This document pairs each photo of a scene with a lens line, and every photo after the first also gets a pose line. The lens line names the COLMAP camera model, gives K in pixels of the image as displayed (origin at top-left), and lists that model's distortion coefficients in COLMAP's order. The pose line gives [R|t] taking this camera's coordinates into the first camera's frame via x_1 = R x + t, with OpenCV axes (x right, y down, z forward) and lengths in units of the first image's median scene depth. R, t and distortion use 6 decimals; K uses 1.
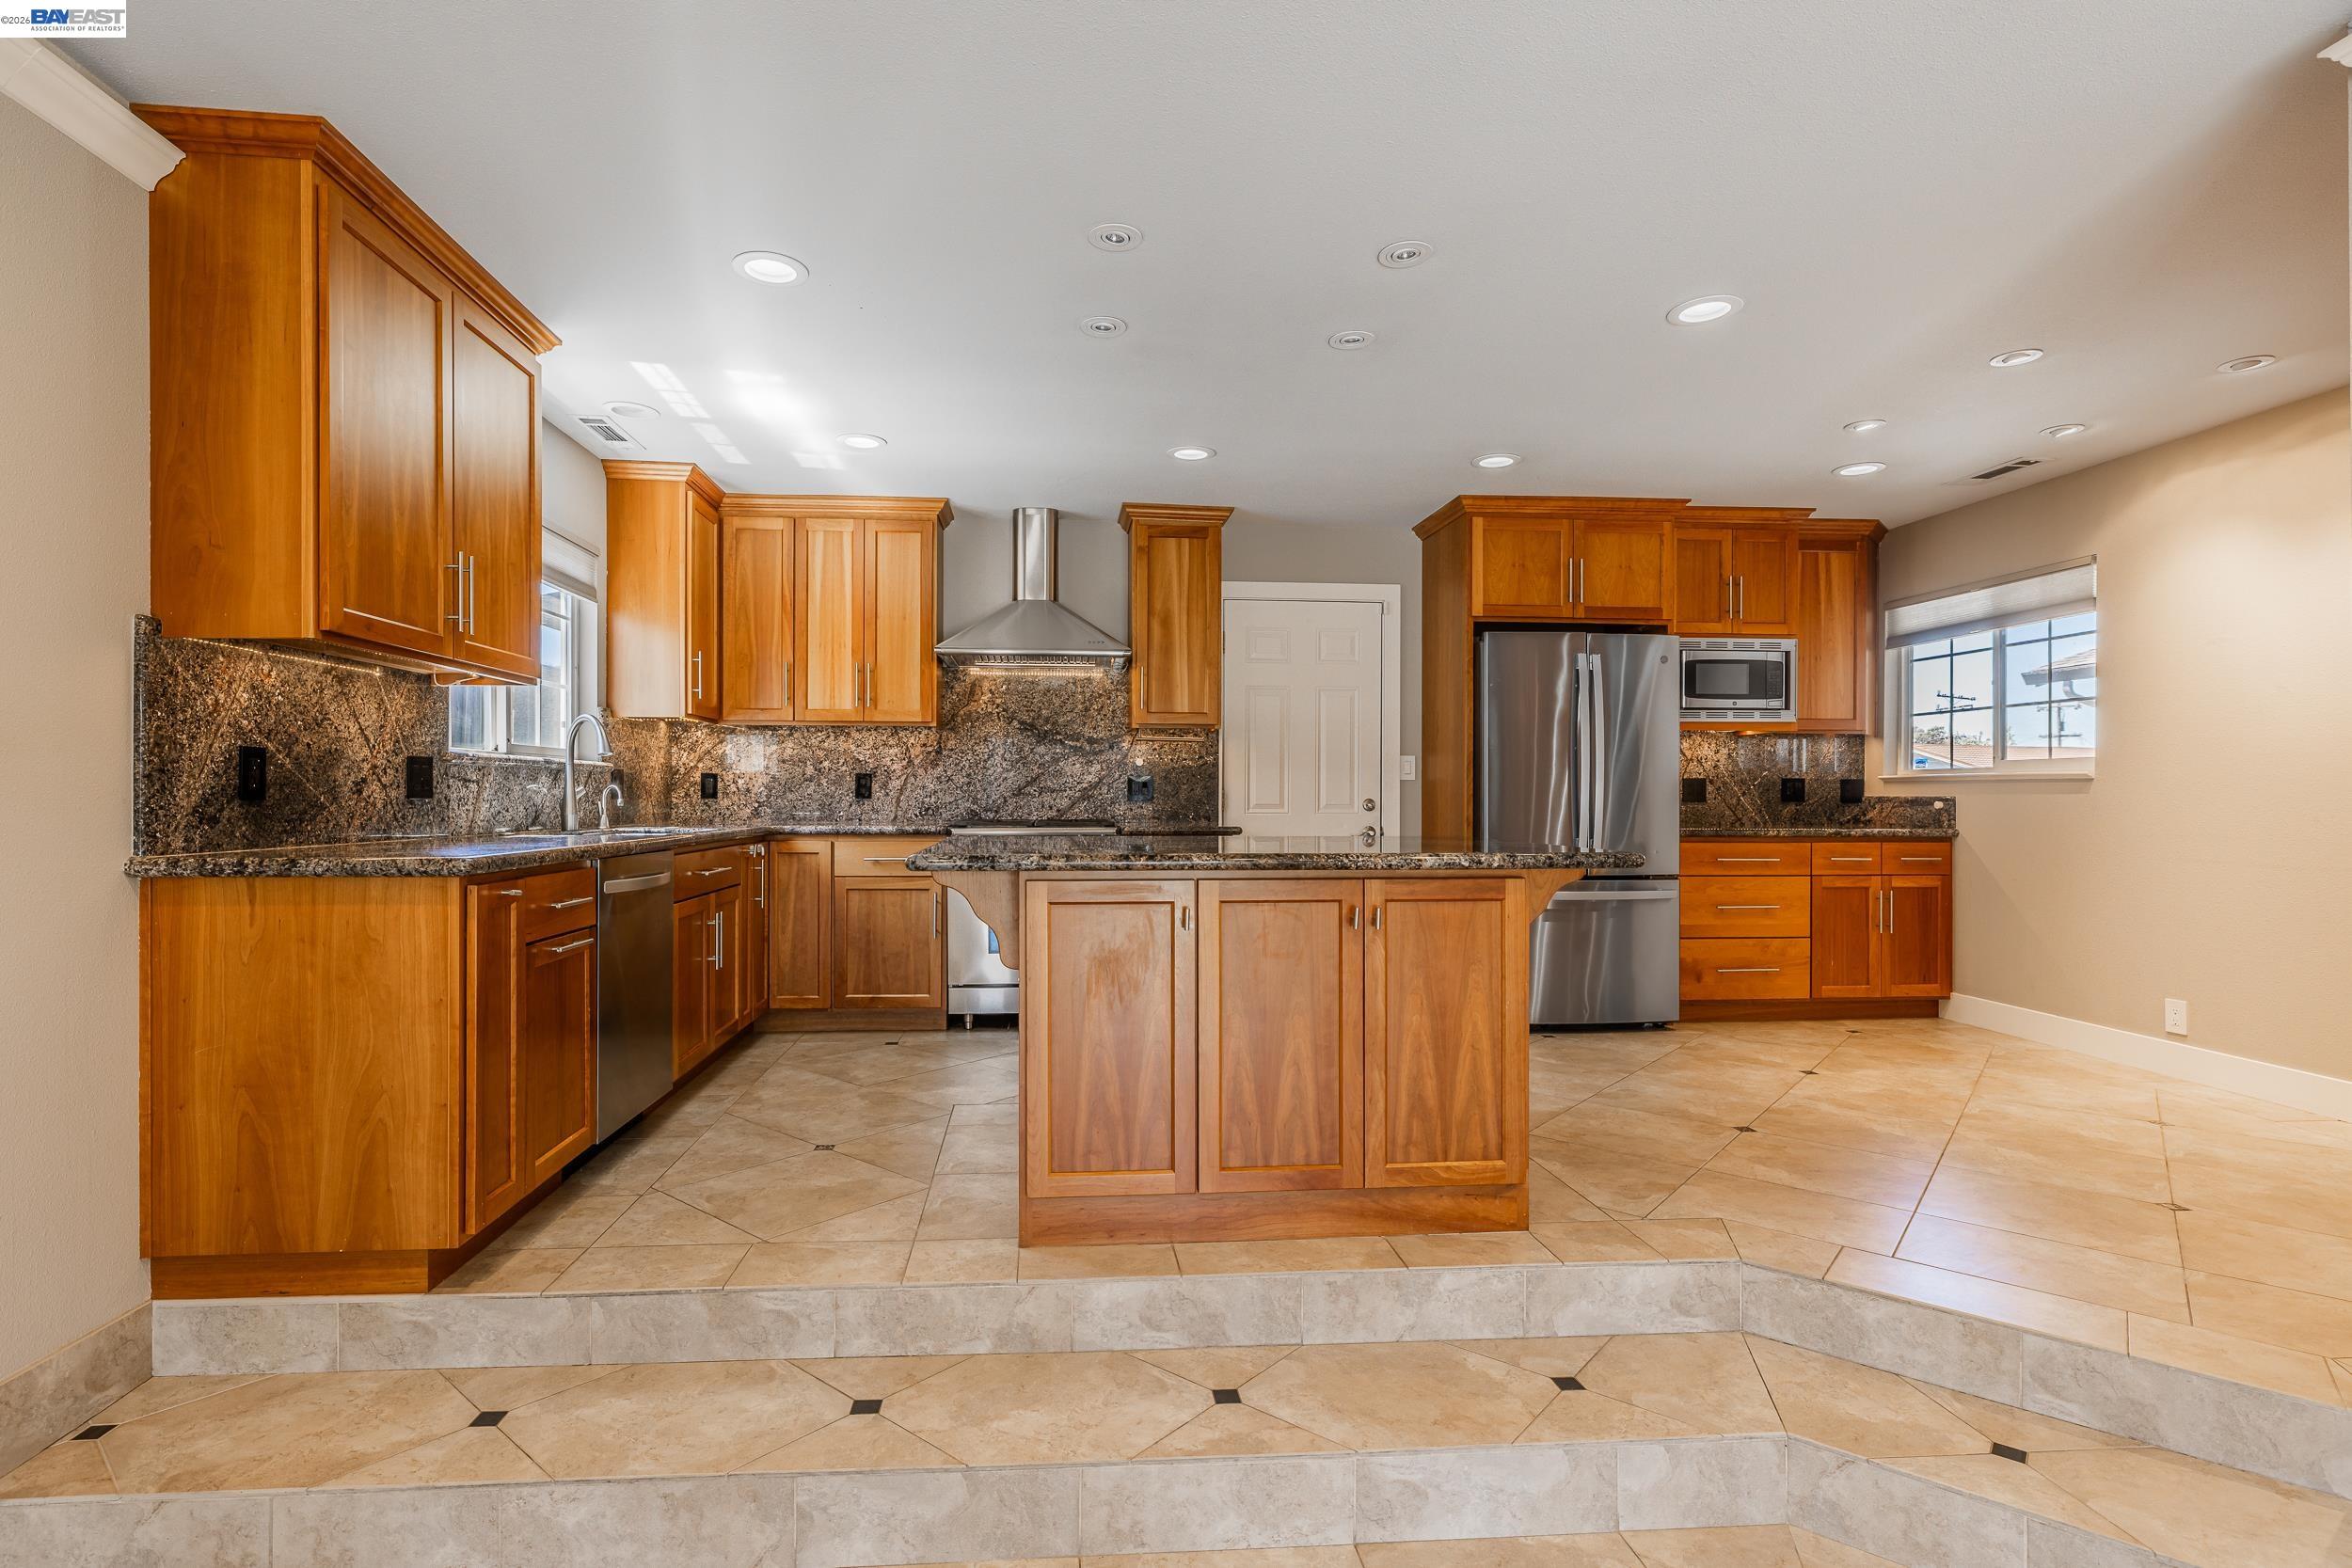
lens RADIAL K [[1131.4, 0, 1149.3], [0, 1131.4, 795.7], [0, 0, 1]] dist [-0.004661, -0.000361]
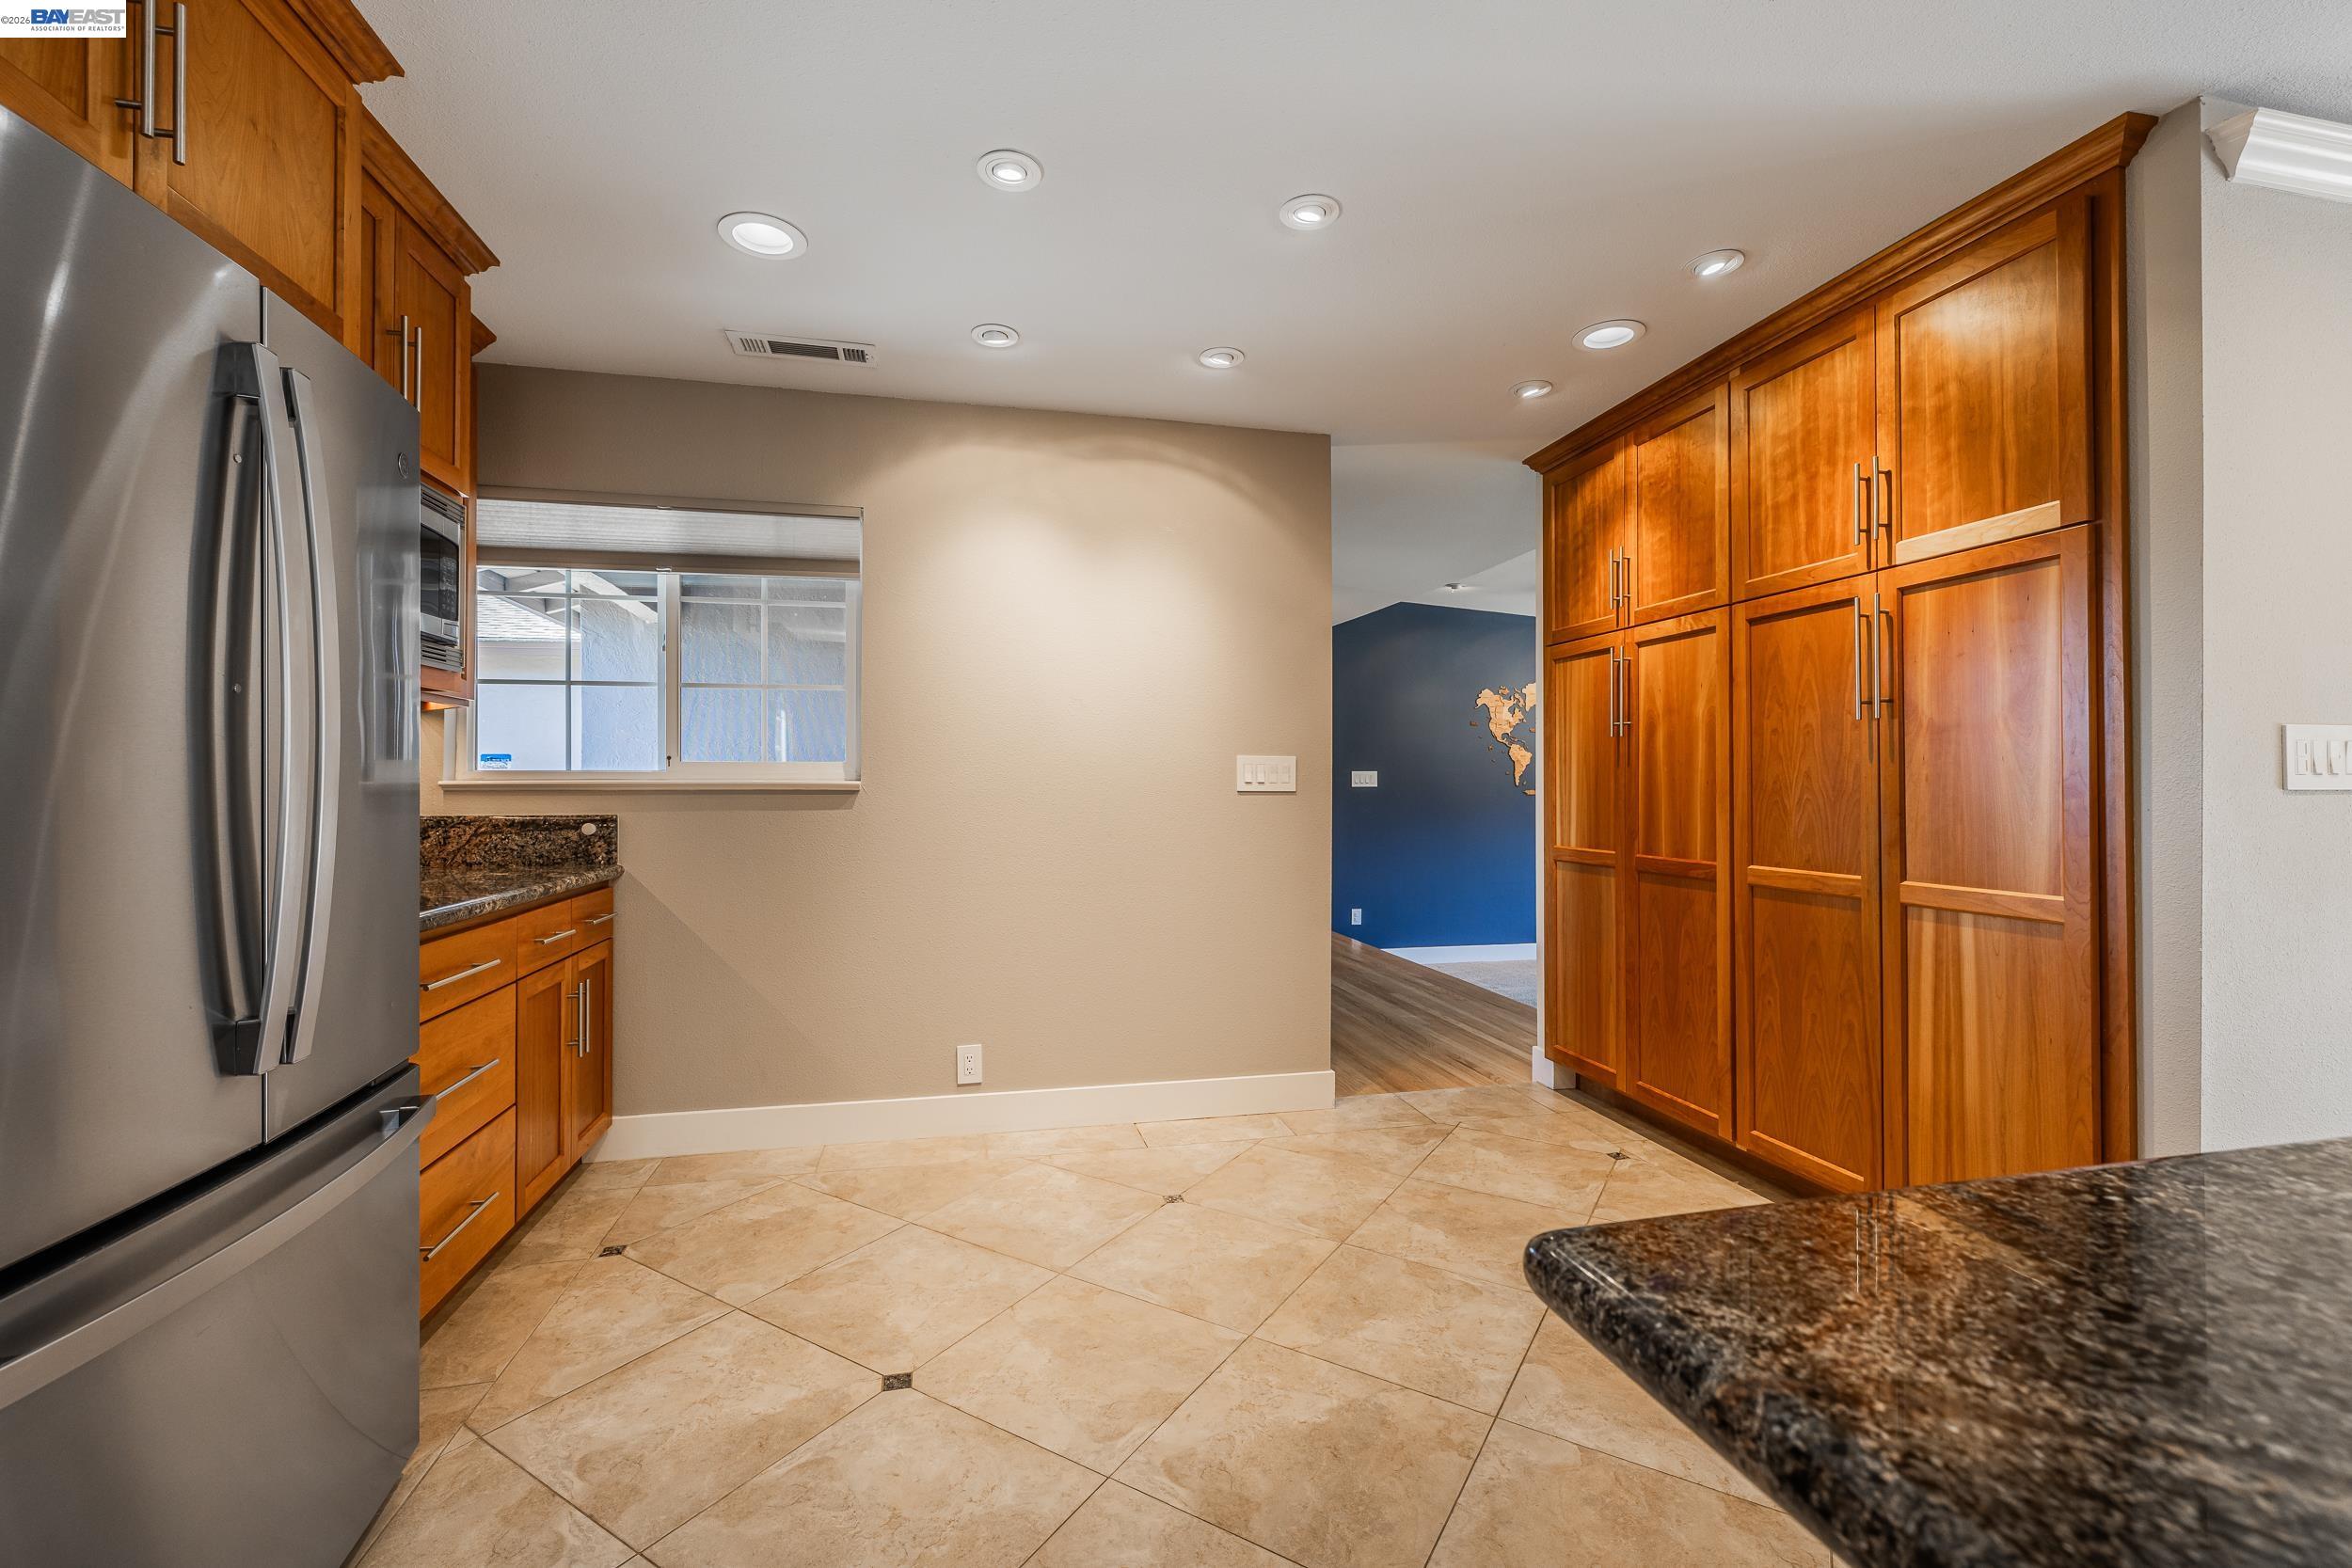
lens RADIAL K [[985.2, 0, 1140.5], [0, 985.2, 778.3], [0, 0, 1]] dist [0.000770, 0.000045]
pose [[-0.132966, 0.003493, 0.991114, 0.145331], [0.001514, 0.999993, -0.003321, -0.024176], [-0.991119, 0.001059, -0.132971, 1.037322]]
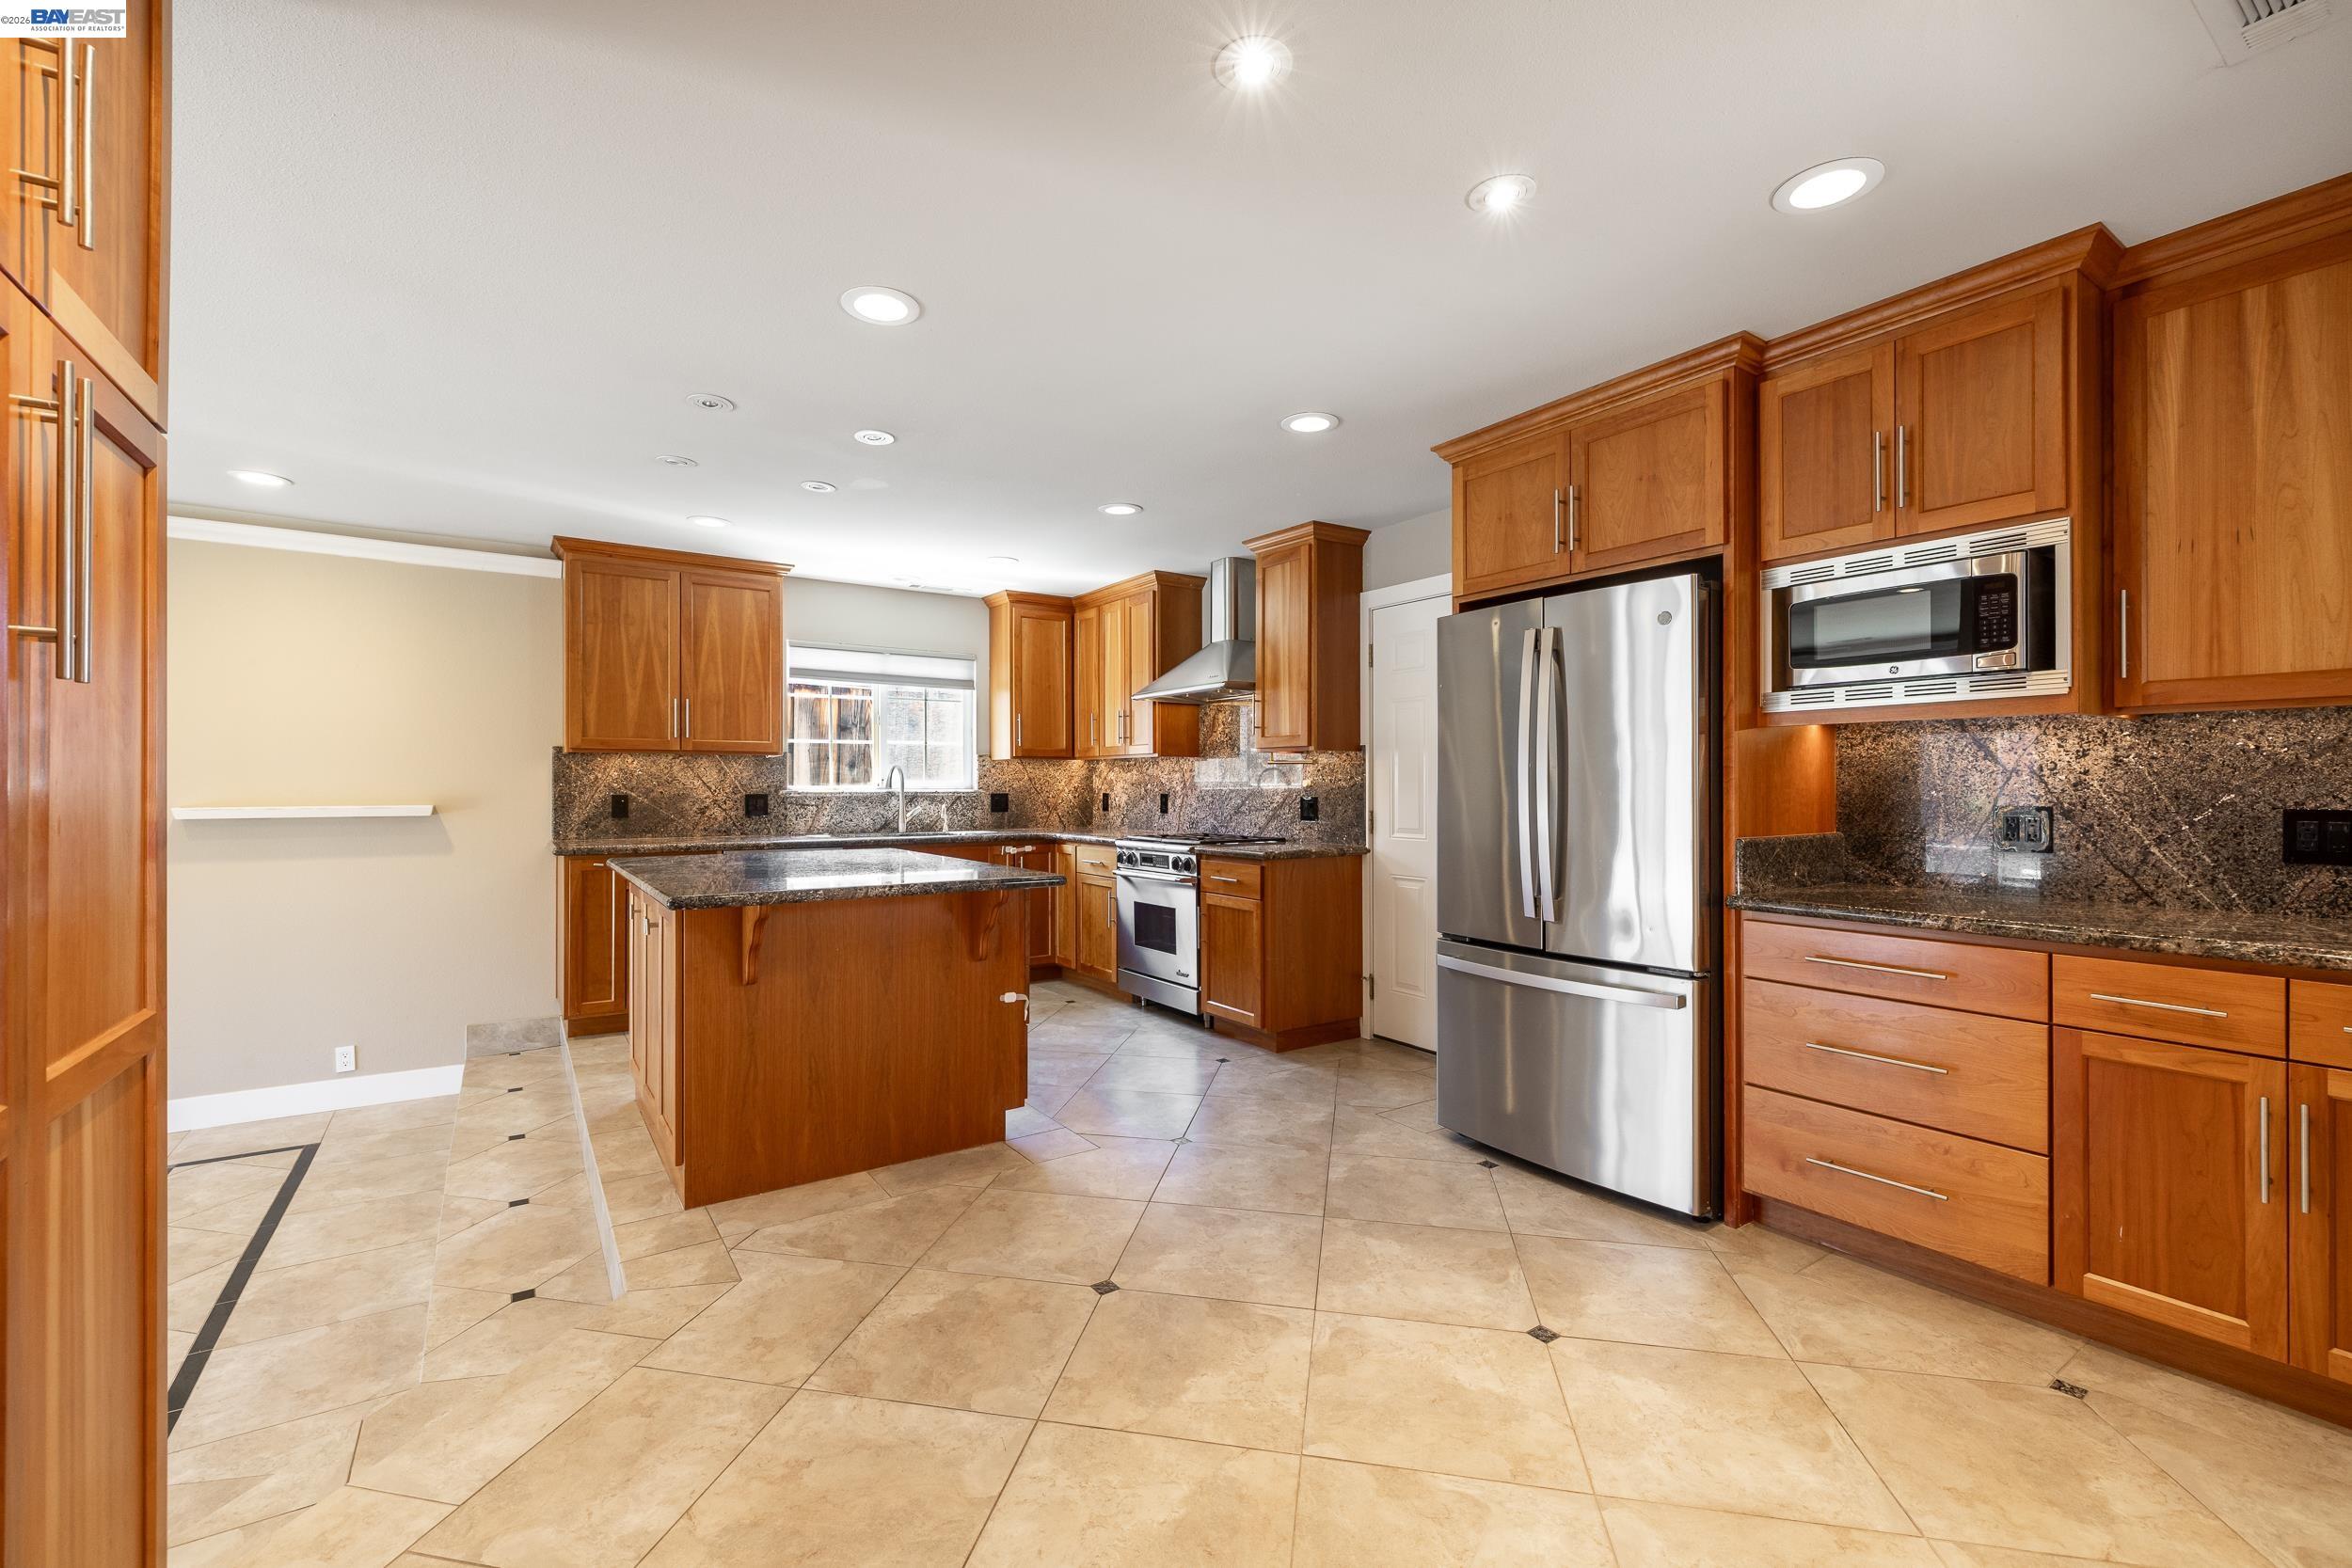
lens RADIAL K [[992.3, 0, 1152.0], [0, 992.3, 786.4], [0, 0, 1]] dist [0.000976, -0.000024]
pose [[0.487541, -0.002754, -0.873096, 1.013572], [0.001746, 0.999996, -0.002179, -0.035999], [0.873098, -0.000462, 0.487544, 0.632667]]
